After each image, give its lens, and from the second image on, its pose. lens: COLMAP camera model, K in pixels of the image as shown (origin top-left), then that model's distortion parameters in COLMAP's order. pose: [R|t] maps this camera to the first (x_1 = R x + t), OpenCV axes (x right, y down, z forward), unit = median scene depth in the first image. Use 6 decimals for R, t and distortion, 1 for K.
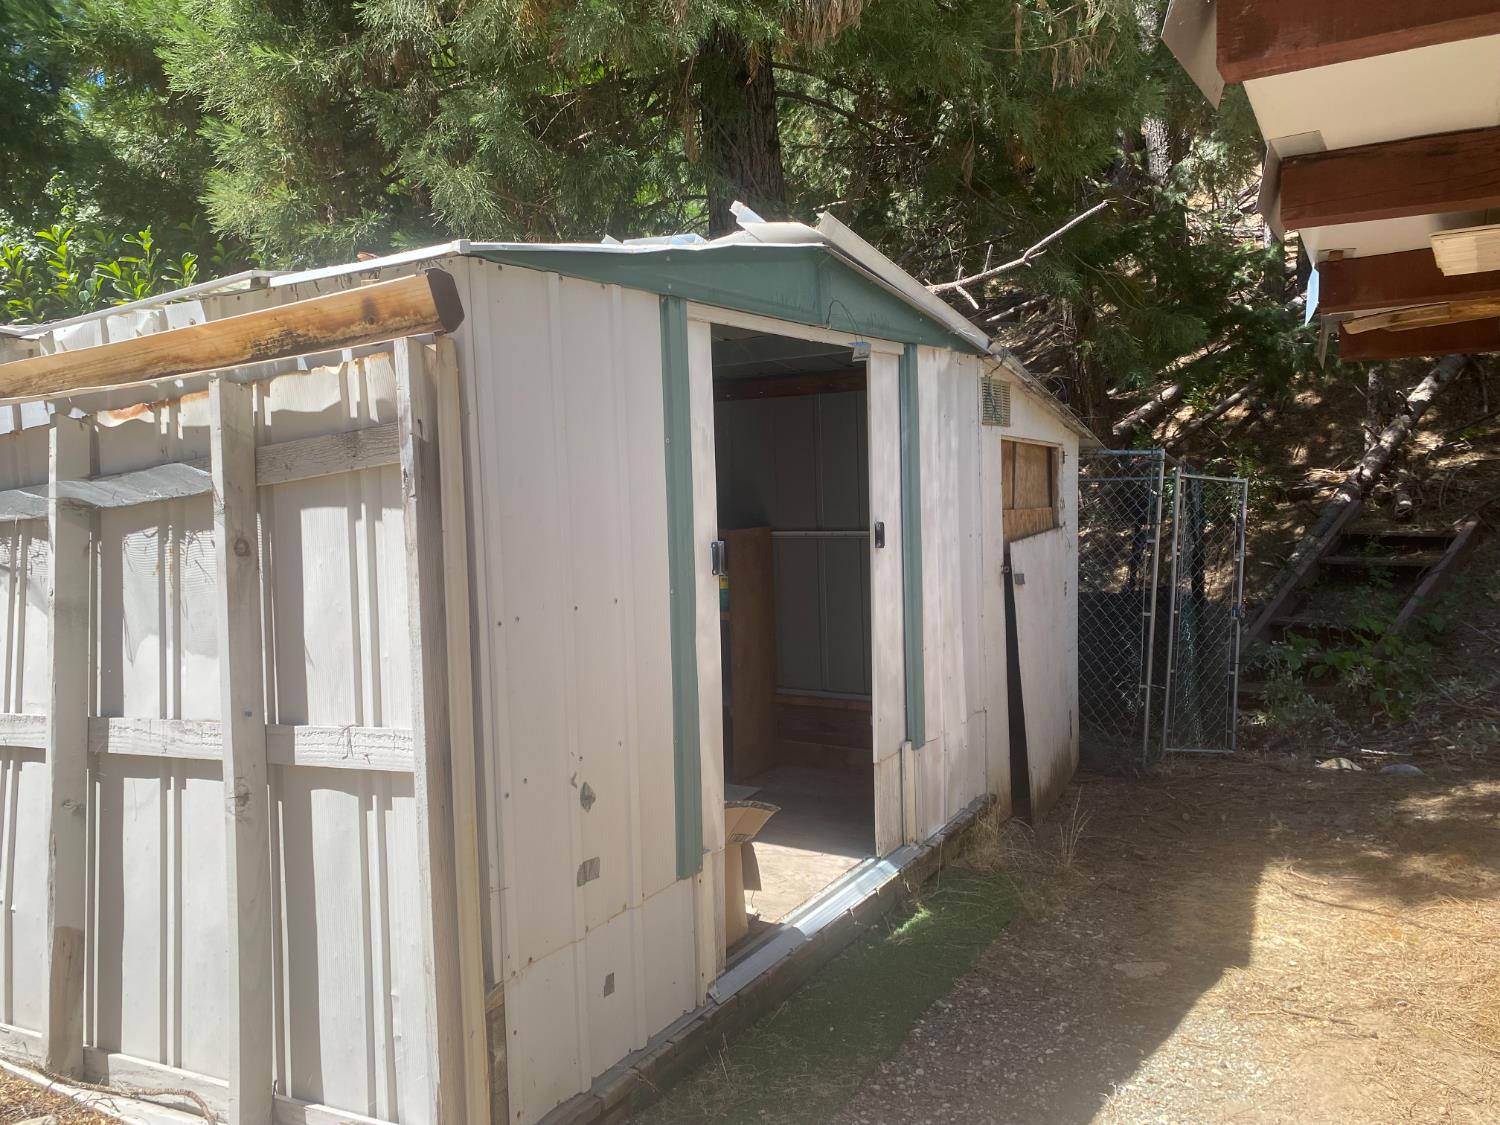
lens RADIAL K [[1141.1, 0, 750.8], [0, 1141.1, 560.1], [0, 0, 1]] dist [0.014071, 0.003958]
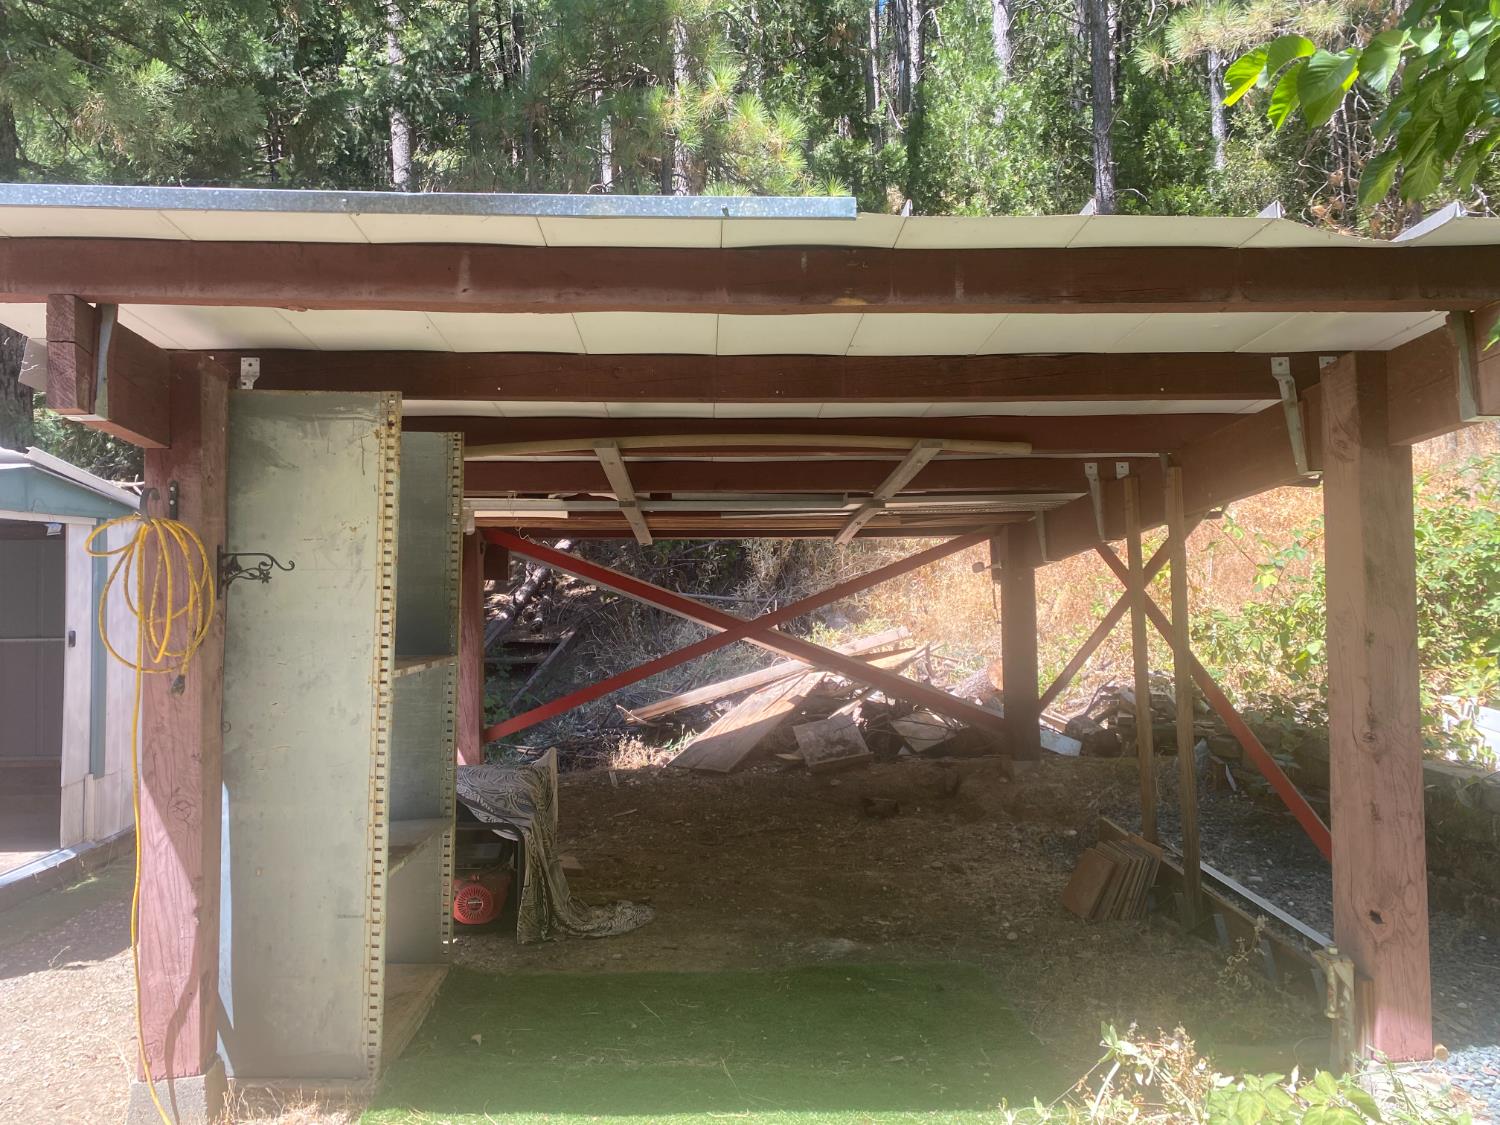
lens RADIAL K [[1141.1, 0, 751.9], [0, 1141.1, 554.8], [0, 0, 1]] dist [0.014071, 0.003958]
pose [[0.839859, 0.036461, 0.541579, 0.036657], [0.019806, 0.995019, -0.097702, 0.032823], [-0.542443, 0.092782, 0.834953, -0.783749]]
